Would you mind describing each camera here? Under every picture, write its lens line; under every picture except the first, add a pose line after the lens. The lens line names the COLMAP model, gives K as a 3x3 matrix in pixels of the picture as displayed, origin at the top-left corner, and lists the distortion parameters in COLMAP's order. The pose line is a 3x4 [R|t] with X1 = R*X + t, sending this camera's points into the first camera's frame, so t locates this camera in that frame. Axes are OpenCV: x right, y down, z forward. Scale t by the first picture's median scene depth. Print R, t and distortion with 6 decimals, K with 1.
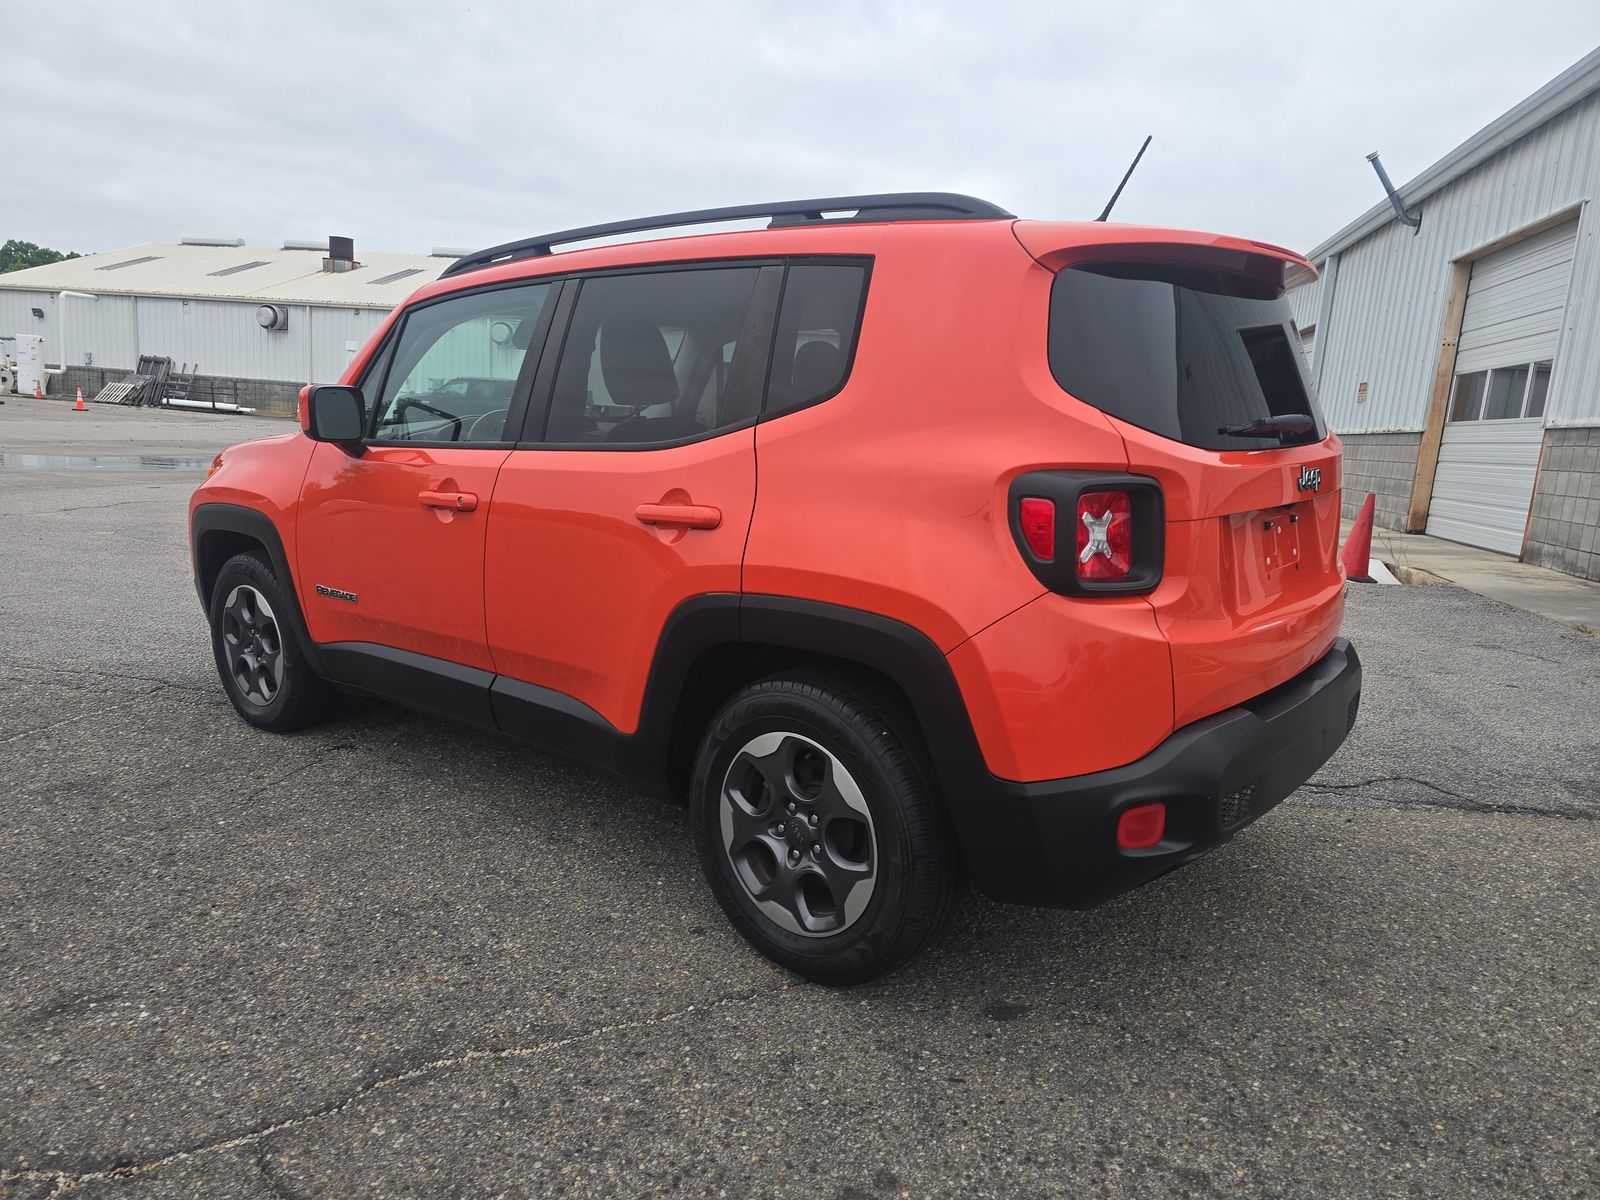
lens RADIAL K [[1109.4, 0, 797.6], [0, 1109.4, 602.2], [0, 0, 1]] dist [0.070597, -0.062474]
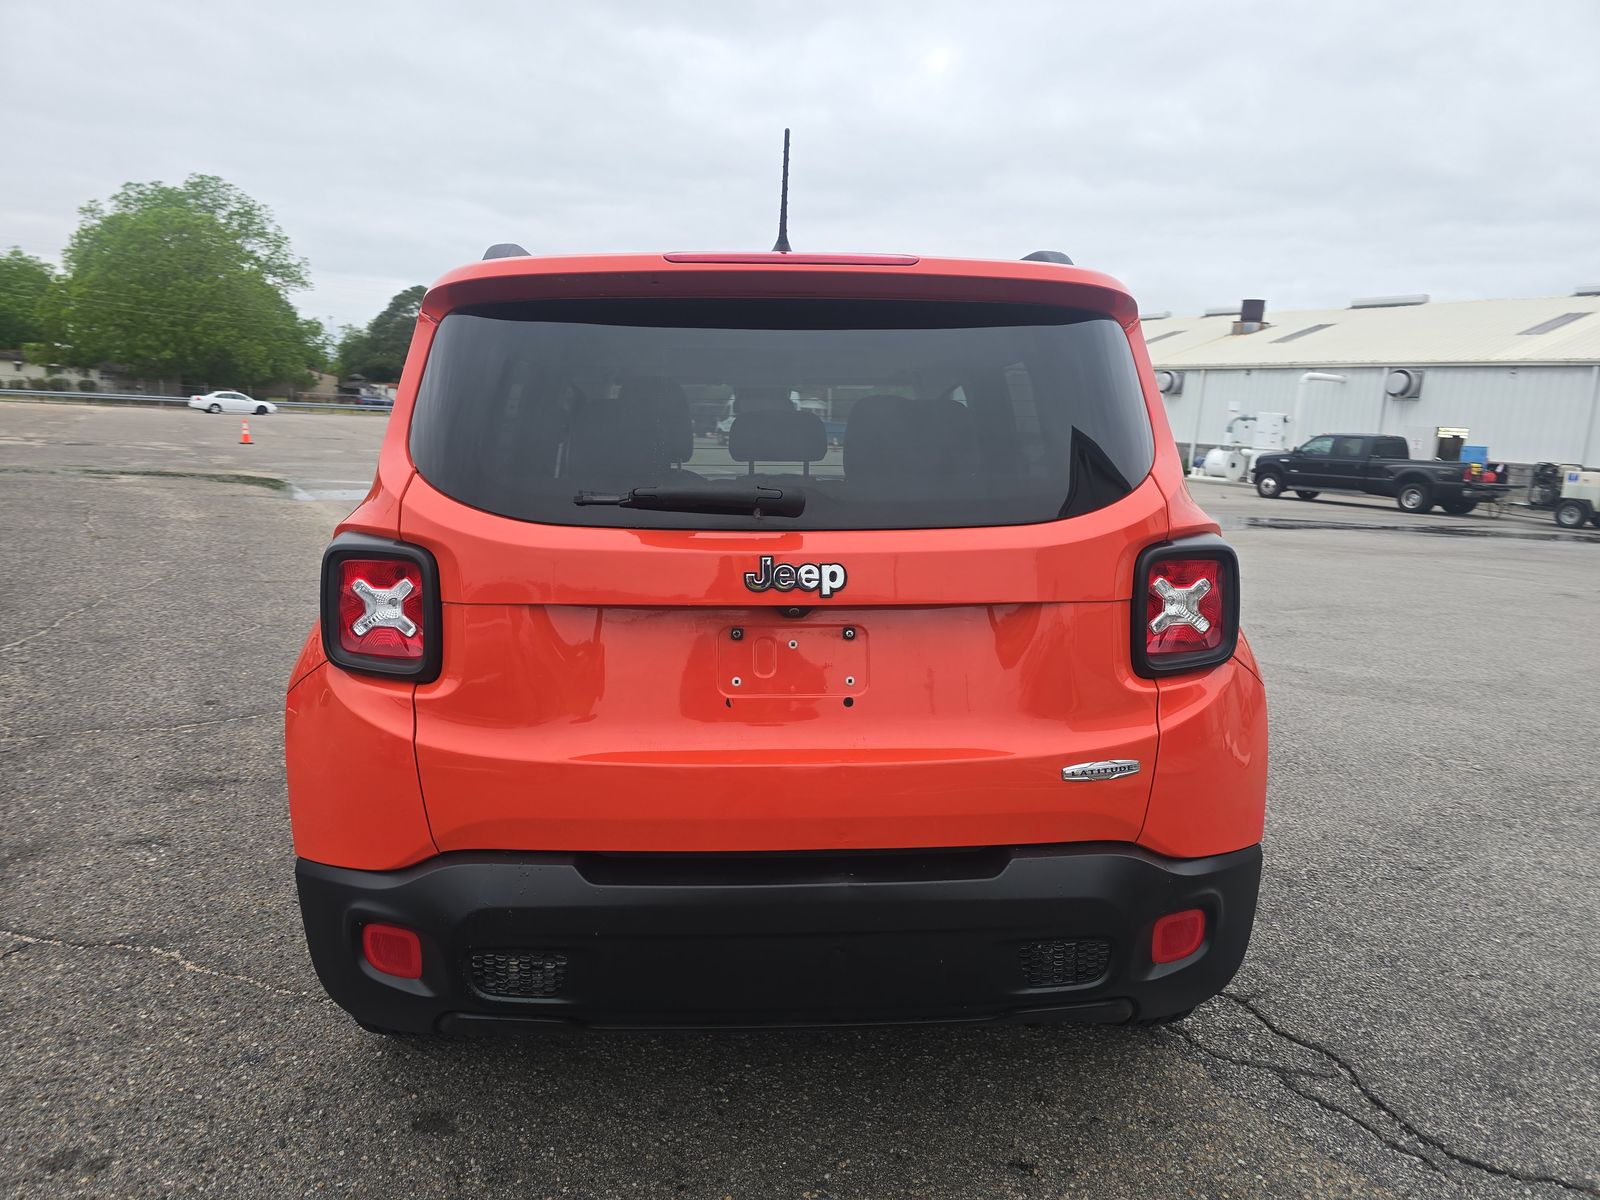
lens RADIAL K [[1109.4, 0, 797.6], [0, 1109.4, 602.2], [0, 0, 1]] dist [0.070597, -0.062474]
pose [[0.663917, 0.104917, -0.740410, 0.236023], [-0.143239, 0.989618, 0.011789, -0.024997], [0.733960, 0.098229, 0.672052, 0.129855]]
